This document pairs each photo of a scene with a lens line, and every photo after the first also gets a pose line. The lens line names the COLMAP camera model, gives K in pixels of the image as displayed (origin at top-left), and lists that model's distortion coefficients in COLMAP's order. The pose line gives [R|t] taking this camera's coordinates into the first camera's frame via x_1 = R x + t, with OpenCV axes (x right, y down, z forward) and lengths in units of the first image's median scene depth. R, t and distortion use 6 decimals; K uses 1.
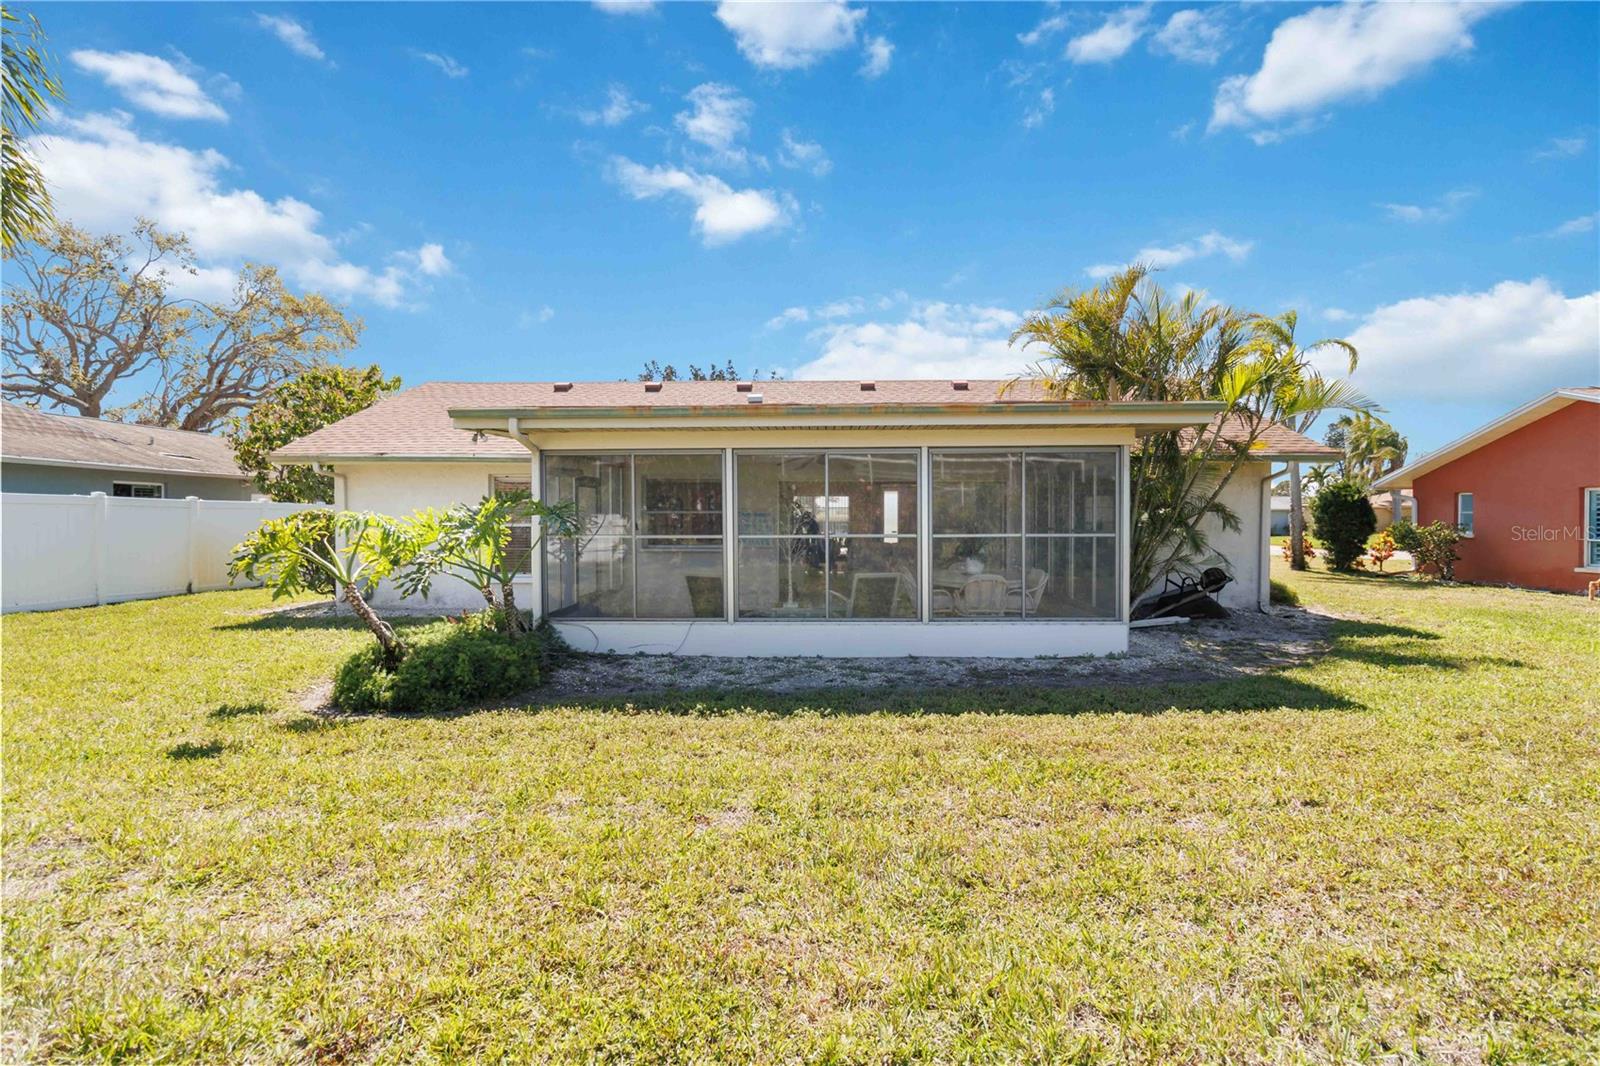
lens RADIAL K [[753.1, 0, 794.8], [0, 753.1, 529.8], [0, 0, 1]] dist [0.002369, -0.000377]
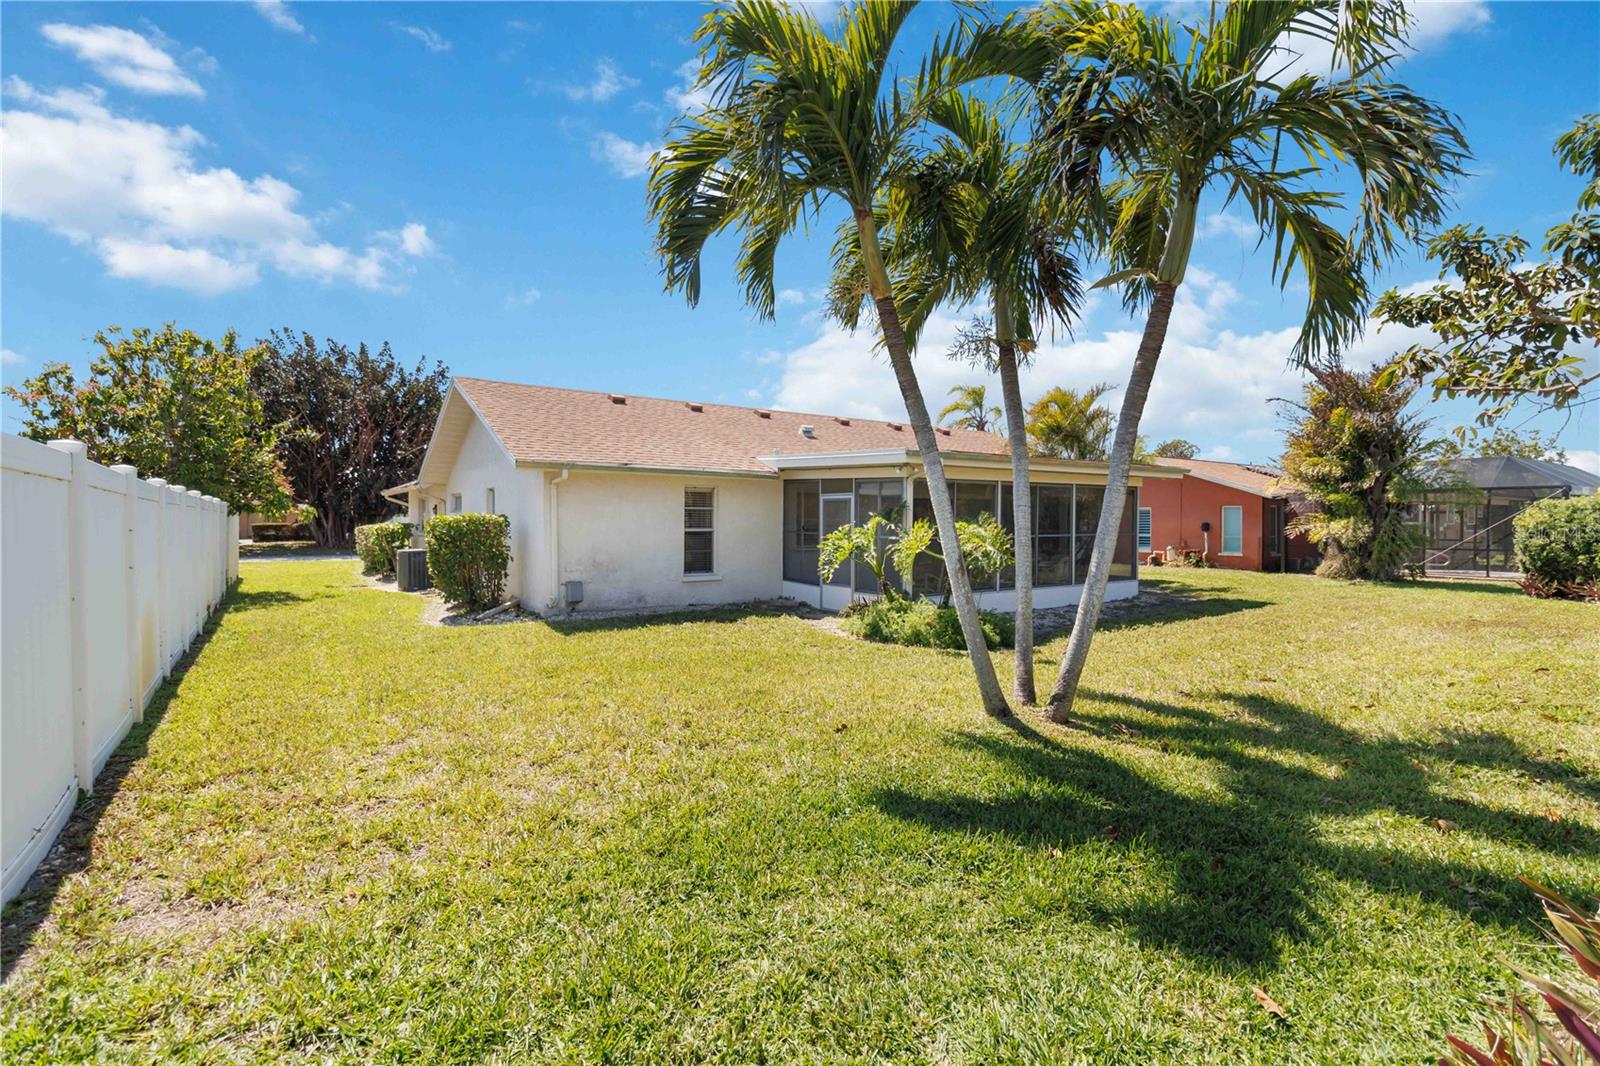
lens RADIAL K [[753.1, 0, 810.1], [0, 753.1, 536.6], [0, 0, 1]] dist [0.002369, -0.000377]
pose [[0.792808, -0.010318, 0.609384, -1.227790], [0.004718, 0.999931, 0.010793, -0.009993], [-0.609453, -0.005682, 0.792802, -0.004377]]
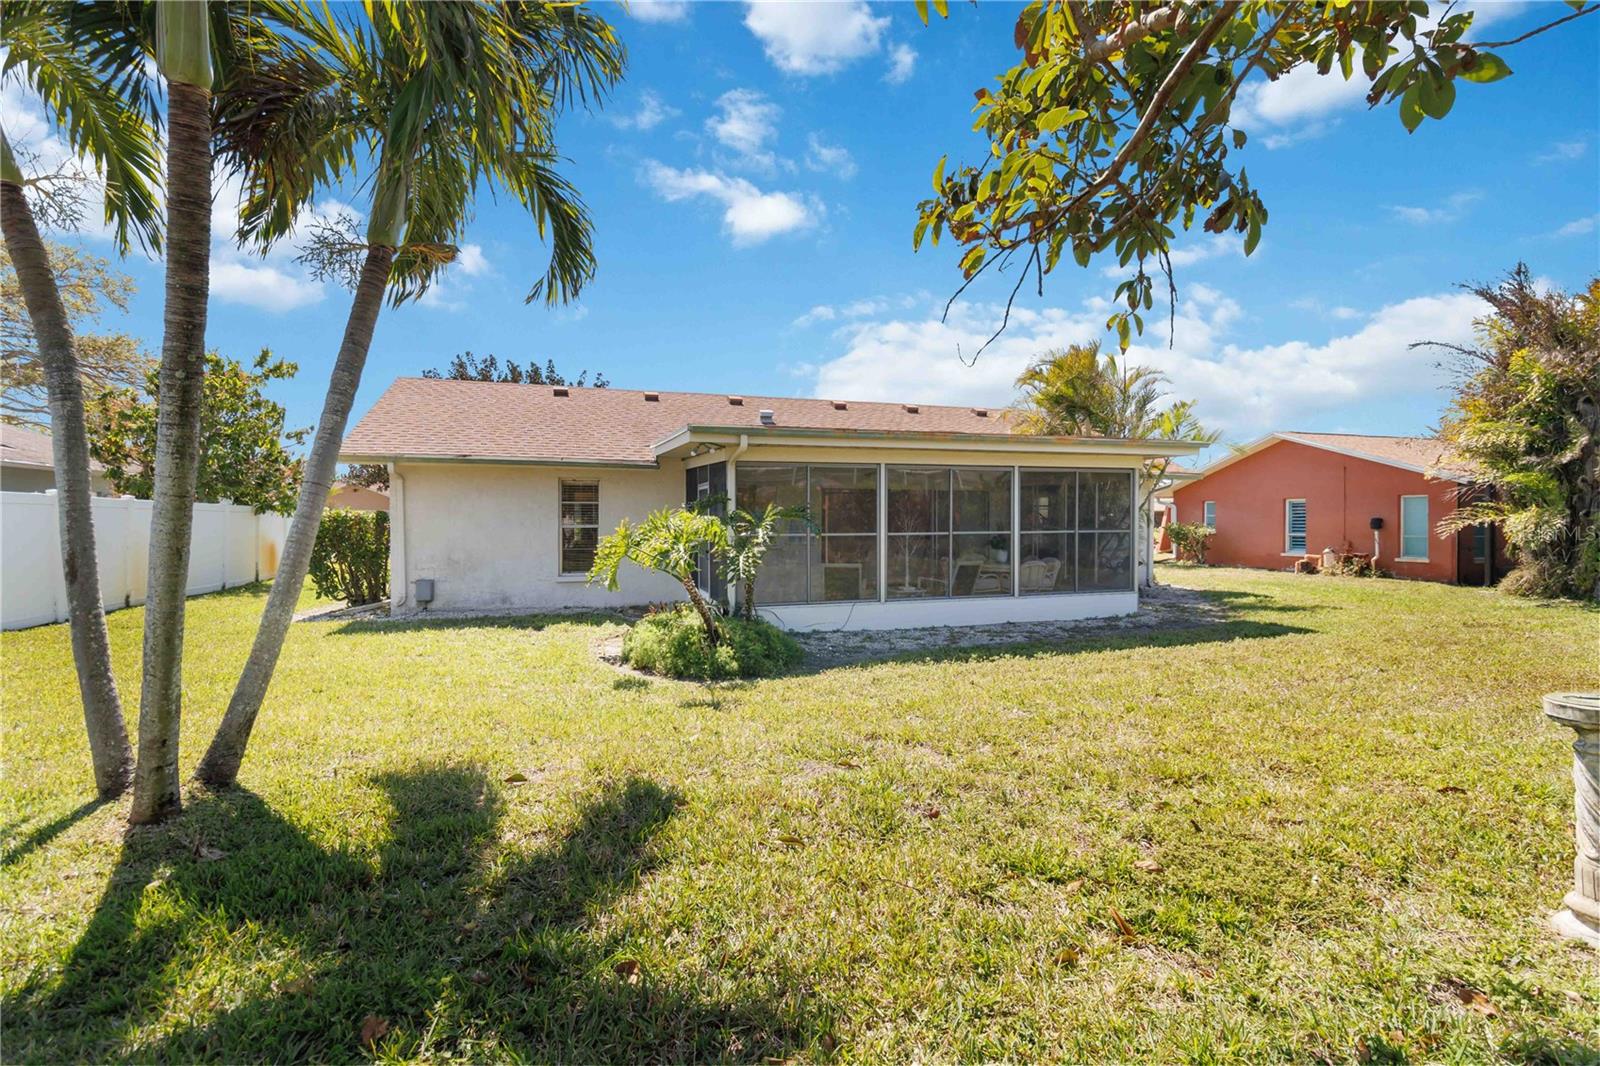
lens RADIAL K [[753.1, 0, 806.0], [0, 753.1, 525.6], [0, 0, 1]] dist [0.002369, -0.000377]
pose [[0.940326, -0.003373, 0.340257, -0.572279], [0.006131, 0.999956, -0.007031, 0.002834], [-0.340219, 0.008697, 0.940306, -0.123351]]
